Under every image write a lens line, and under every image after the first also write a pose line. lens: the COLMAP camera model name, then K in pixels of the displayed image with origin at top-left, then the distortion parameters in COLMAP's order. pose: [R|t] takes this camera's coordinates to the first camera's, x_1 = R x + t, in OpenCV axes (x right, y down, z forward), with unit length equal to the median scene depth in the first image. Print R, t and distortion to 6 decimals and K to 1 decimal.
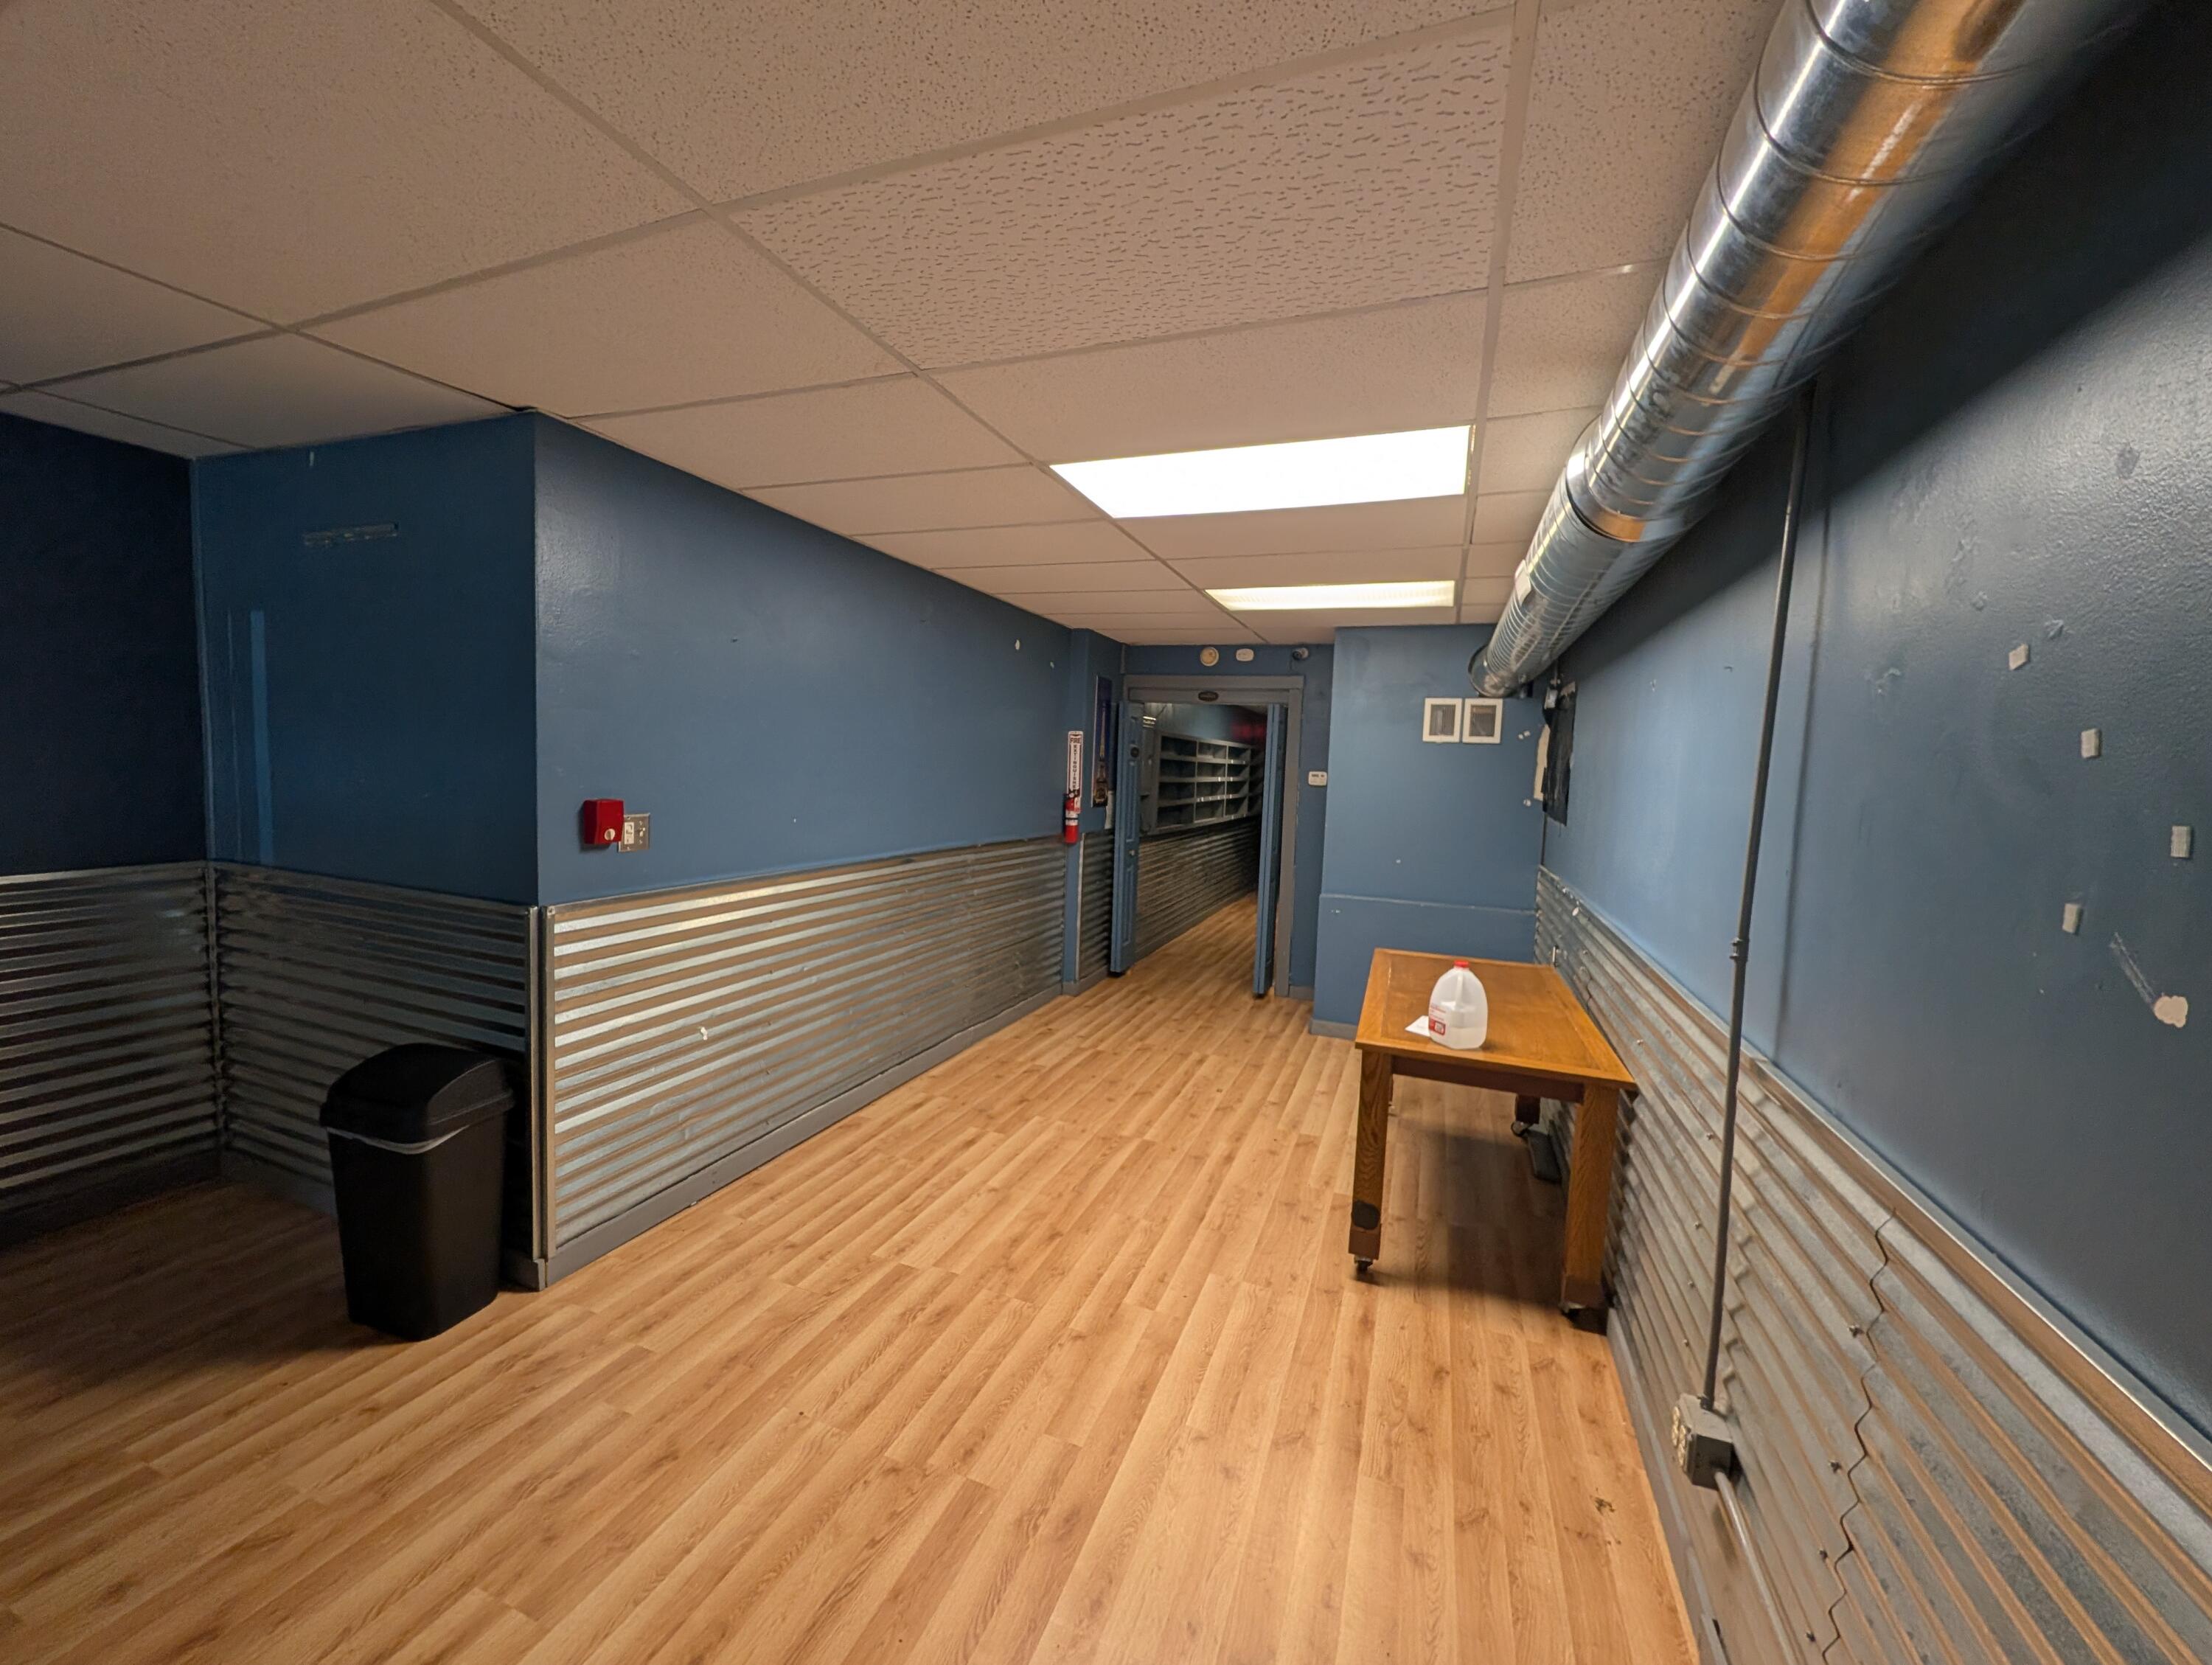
lens RADIAL K [[850.2, 0, 1104.5], [0, 850.2, 823.9], [0, 0, 1]] dist [-0.000449, -0.000032]
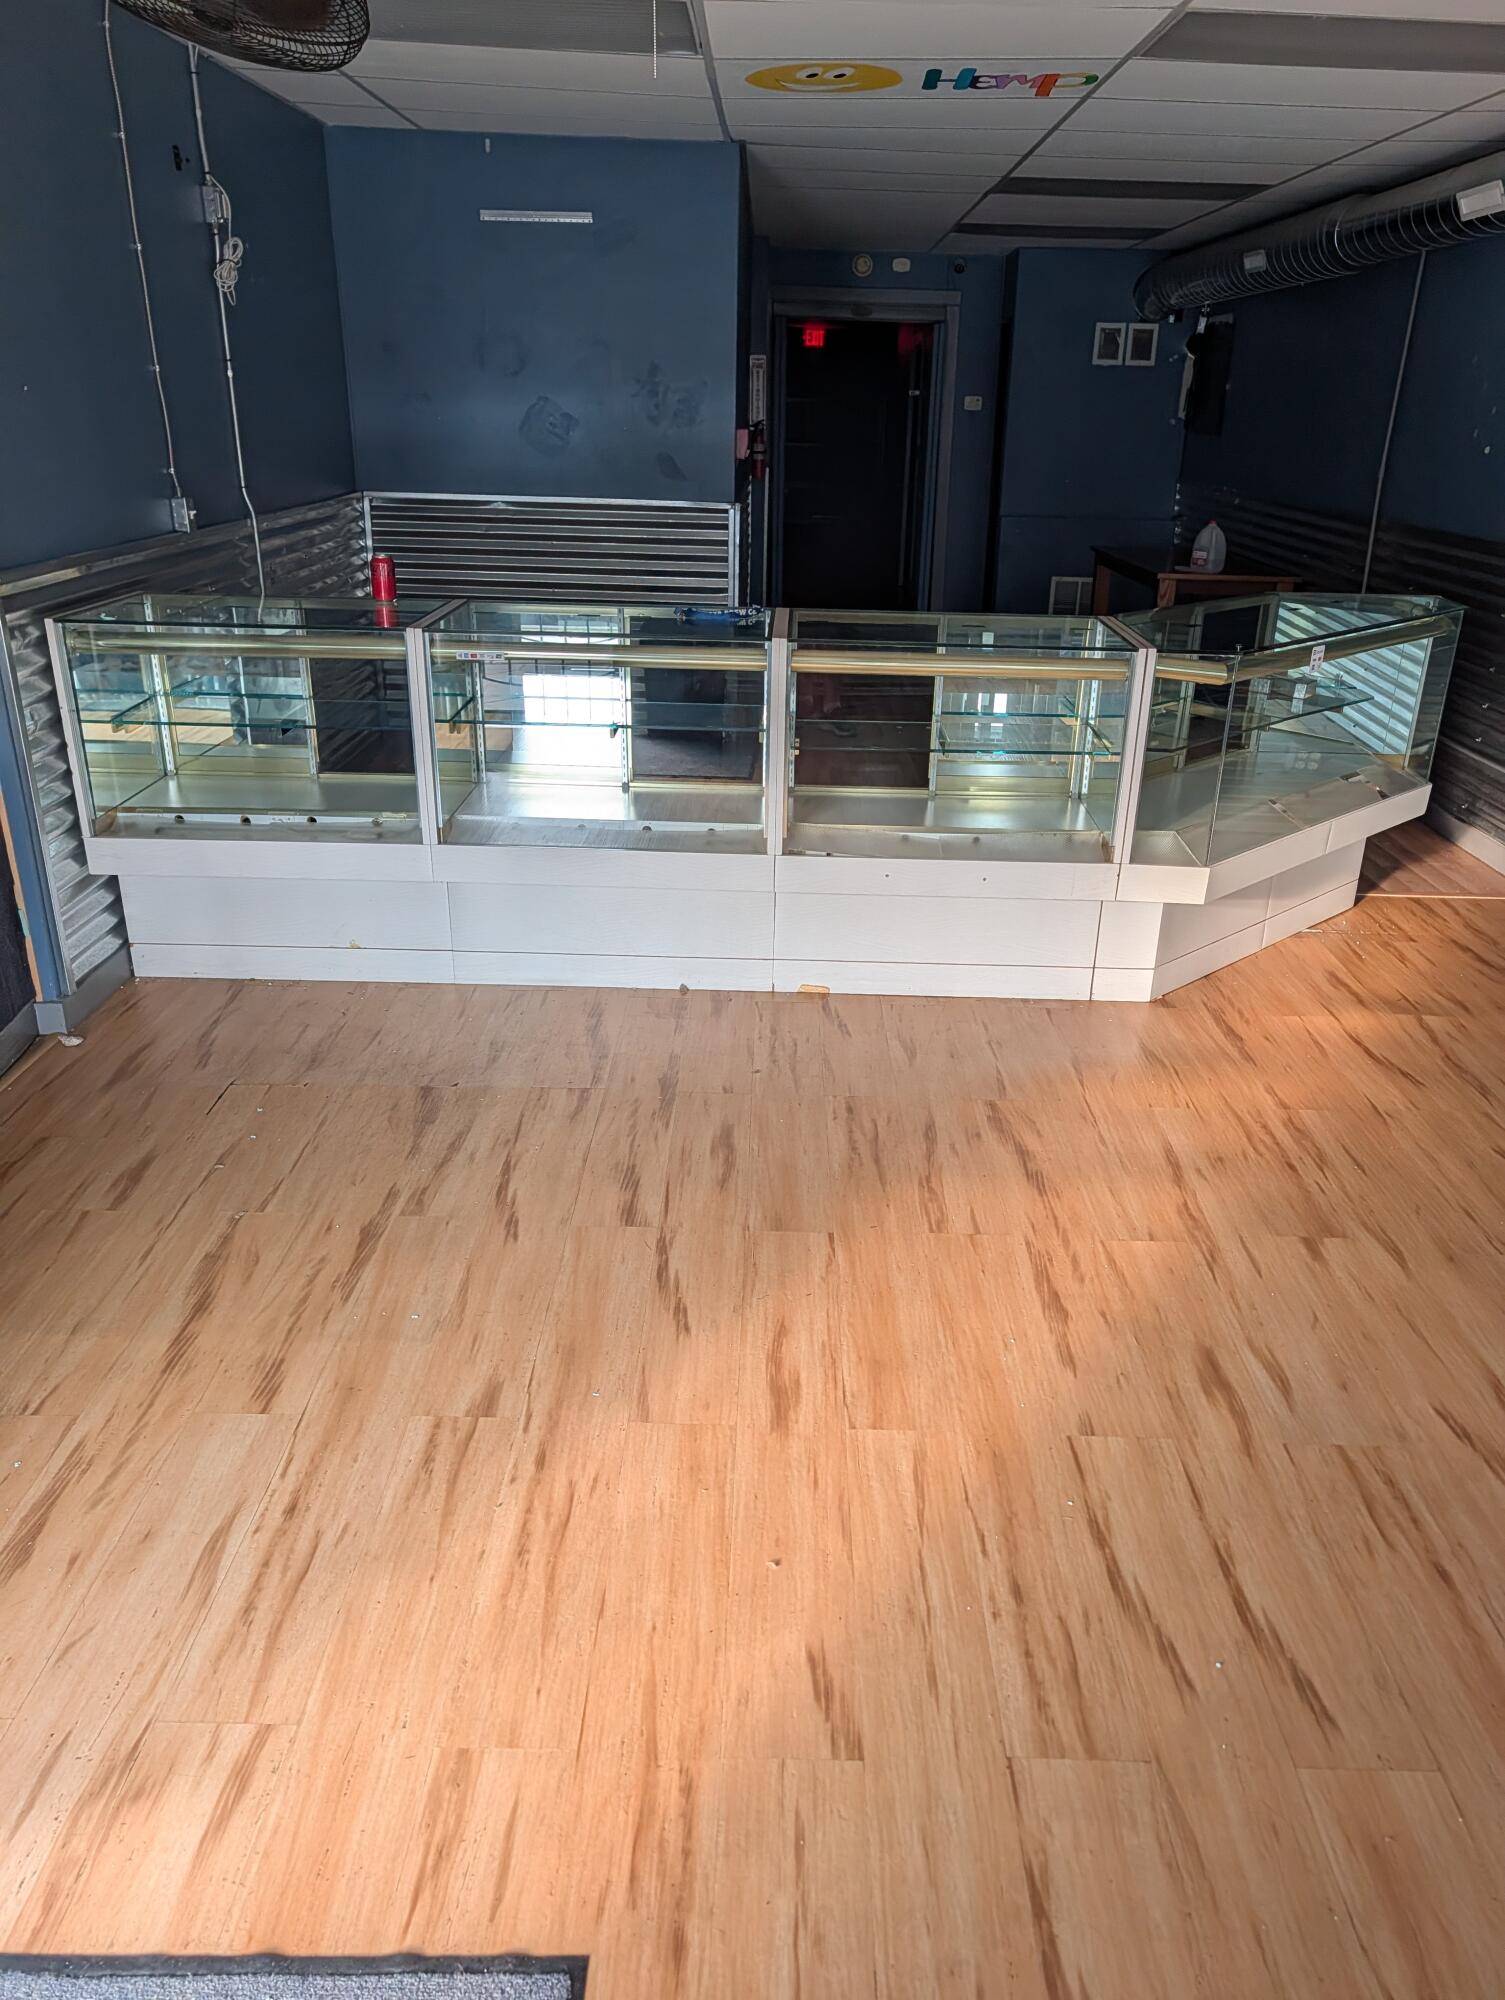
lens RADIAL K [[1422.2, 0, 776.7], [0, 1422.2, 1003.8], [0, 0, 1]] dist [0.010704, 0.000552]
pose [[0.932051, -0.157410, 0.326348, -0.776337], [0.038272, 0.938433, 0.343335, 0.032565], [-0.360300, -0.307516, 0.880692, -0.779917]]
